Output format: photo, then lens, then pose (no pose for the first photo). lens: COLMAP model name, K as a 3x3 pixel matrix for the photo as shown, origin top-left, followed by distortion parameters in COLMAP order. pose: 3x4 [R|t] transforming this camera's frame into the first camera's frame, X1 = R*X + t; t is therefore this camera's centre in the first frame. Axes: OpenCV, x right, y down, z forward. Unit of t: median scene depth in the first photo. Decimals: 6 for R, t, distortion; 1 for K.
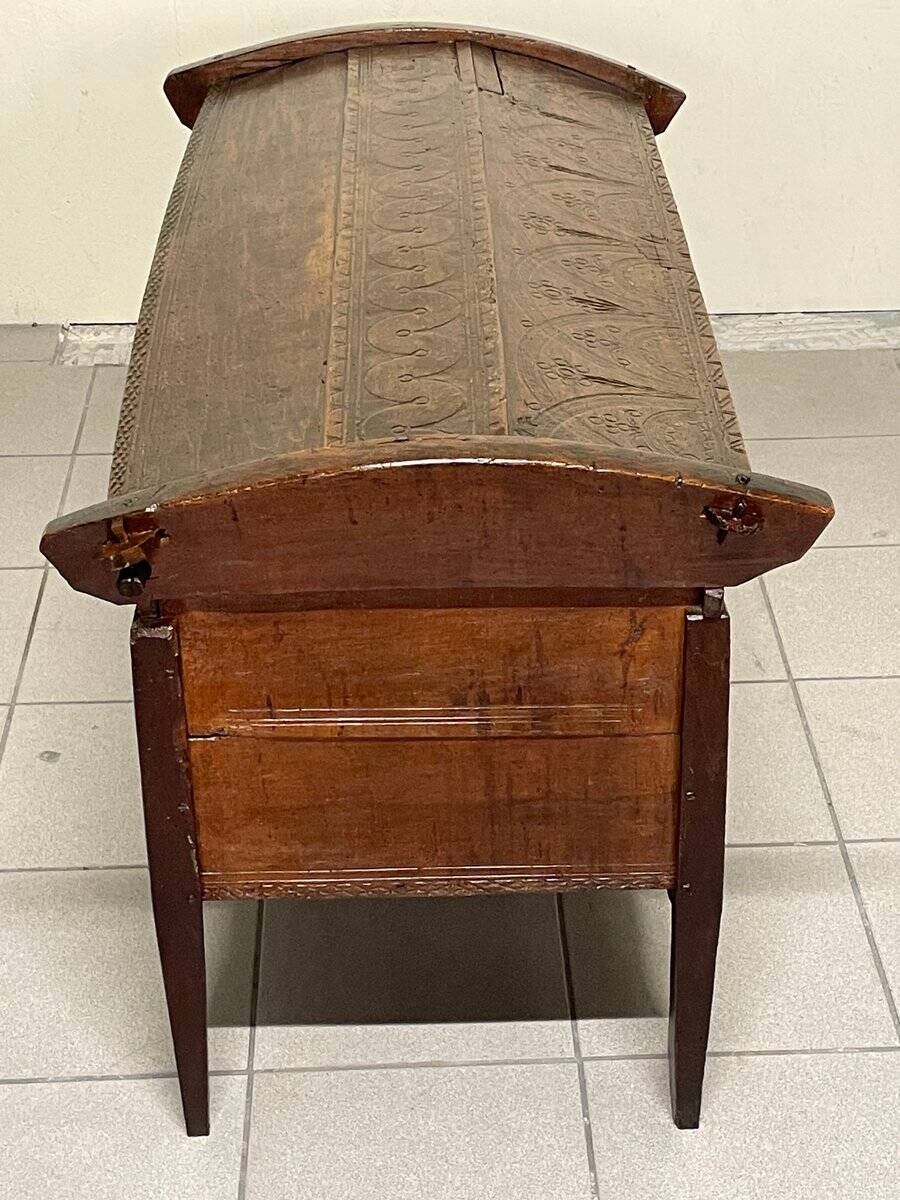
lens RADIAL K [[1285.5, 0, 473.5], [0, 1285.5, 599.9], [0, 0, 1]] dist [0.082607, -0.021781]
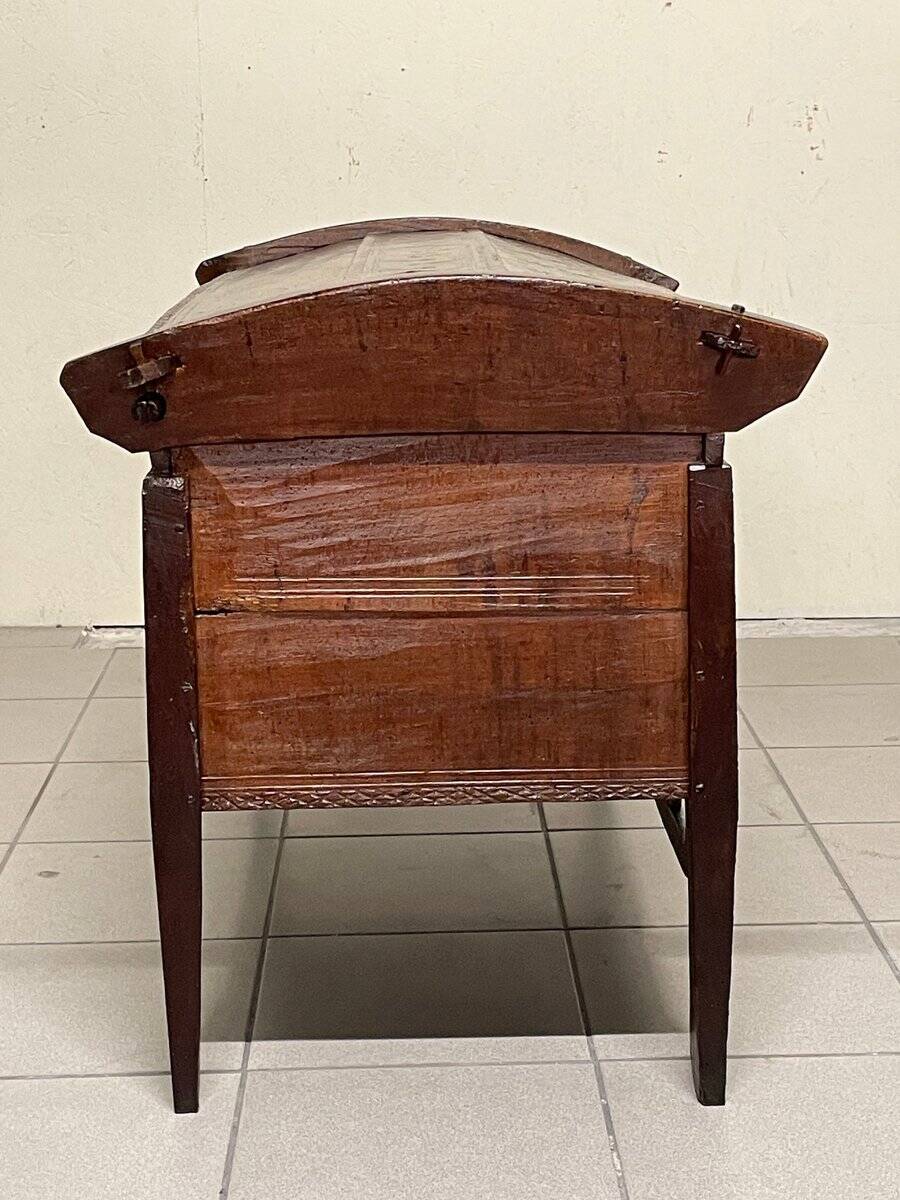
lens RADIAL K [[1273.5, 0, 471.1], [0, 1273.5, 575.2], [0, 0, 1]] dist [0.076010, -0.024040]
pose [[0.999950, -0.003456, -0.009331, 0.002191], [0.001457, 0.978487, -0.206304, 0.249917], [0.009843, 0.206280, 0.978444, 0.024956]]
